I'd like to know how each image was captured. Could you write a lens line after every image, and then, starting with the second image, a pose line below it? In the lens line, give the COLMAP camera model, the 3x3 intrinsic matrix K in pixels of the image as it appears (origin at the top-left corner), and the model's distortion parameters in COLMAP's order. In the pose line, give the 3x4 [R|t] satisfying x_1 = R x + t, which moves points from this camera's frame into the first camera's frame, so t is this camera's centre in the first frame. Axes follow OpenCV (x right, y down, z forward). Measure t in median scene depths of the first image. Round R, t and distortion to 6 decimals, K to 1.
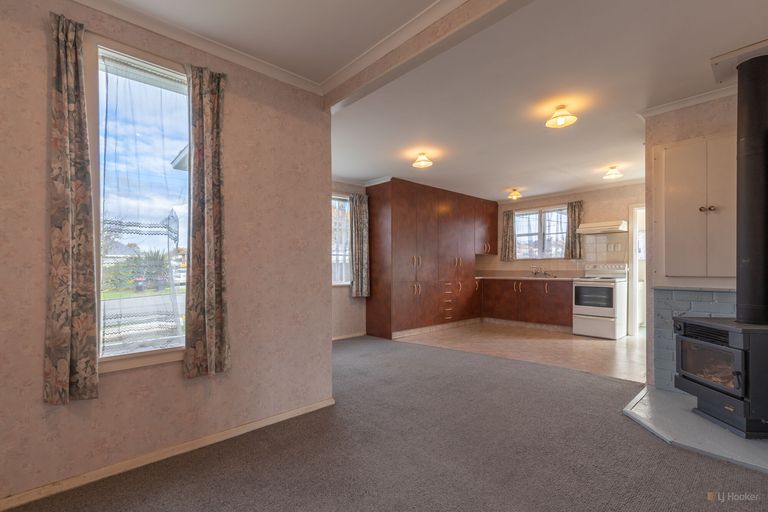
lens RADIAL K [[351.6, 0, 384.4], [0, 351.6, 270.5], [0, 0, 1]] dist [0.000298, -0.000015]
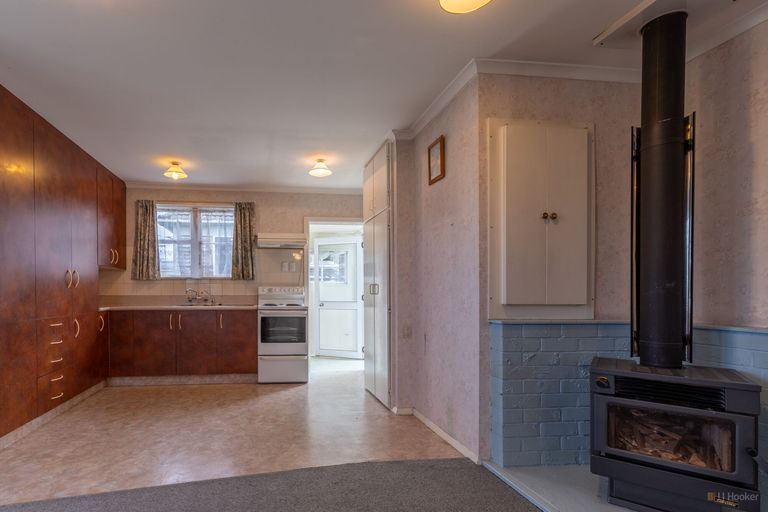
lens RADIAL K [[426.9, 0, 384.0], [0, 426.9, 299.8], [0, 0, 1]] dist [0.000865, -0.000459]
pose [[0.589555, -0.011521, 0.807646, -0.016529], [0.001095, 0.999909, 0.013464, -0.002139], [-0.807728, -0.007053, 0.589513, 0.242158]]
